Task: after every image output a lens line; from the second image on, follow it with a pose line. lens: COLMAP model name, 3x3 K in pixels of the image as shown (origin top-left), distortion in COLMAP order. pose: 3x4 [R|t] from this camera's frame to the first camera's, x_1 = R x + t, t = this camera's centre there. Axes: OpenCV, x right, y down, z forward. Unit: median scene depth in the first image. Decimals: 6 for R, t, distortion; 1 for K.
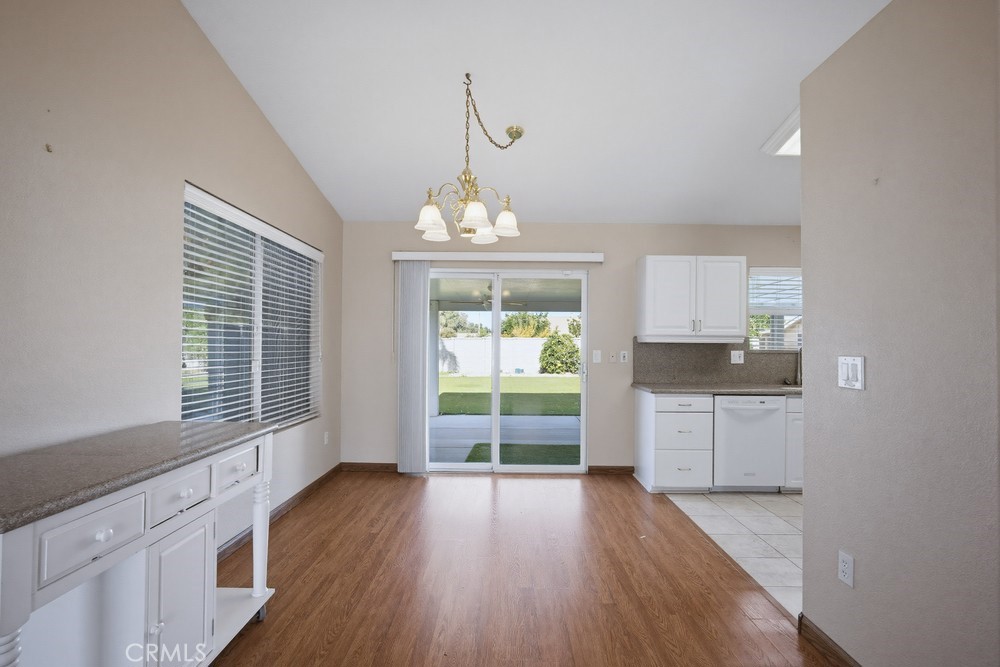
lens RADIAL K [[466.5, 0, 501.9], [0, 466.5, 342.8], [0, 0, 1]] dist [0.001145, 0.004429]
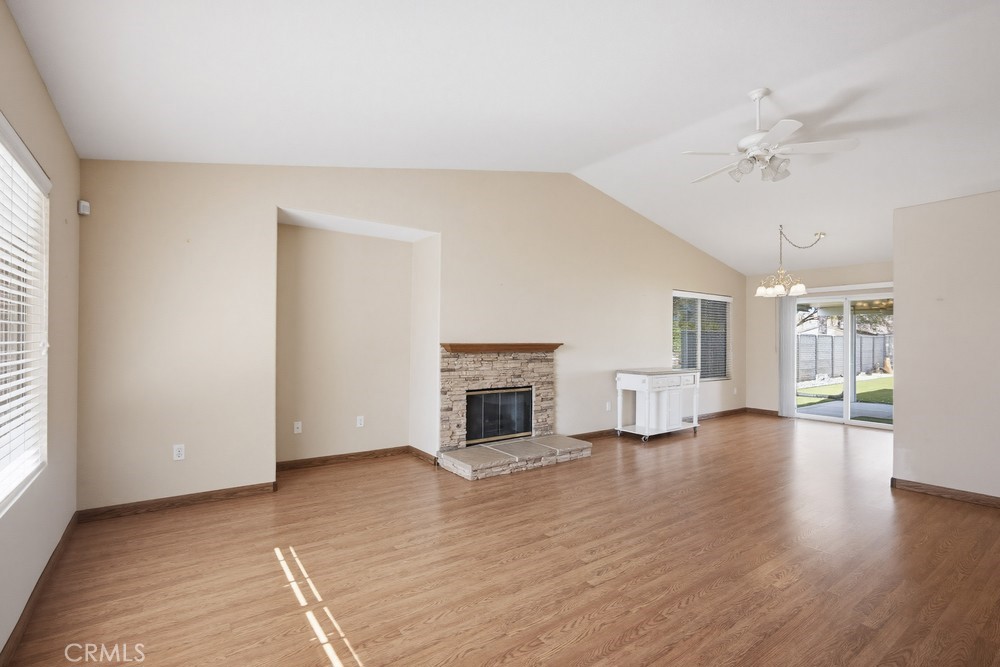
lens RADIAL K [[466.5, 0, 504.1], [0, 466.5, 337.3], [0, 0, 1]] dist [0.001145, 0.004429]
pose [[0.603211, -0.013984, -0.797459, 0.574153], [0.006882, 0.999900, -0.012328, -0.003275], [0.797552, 0.001949, 0.603247, -0.907302]]
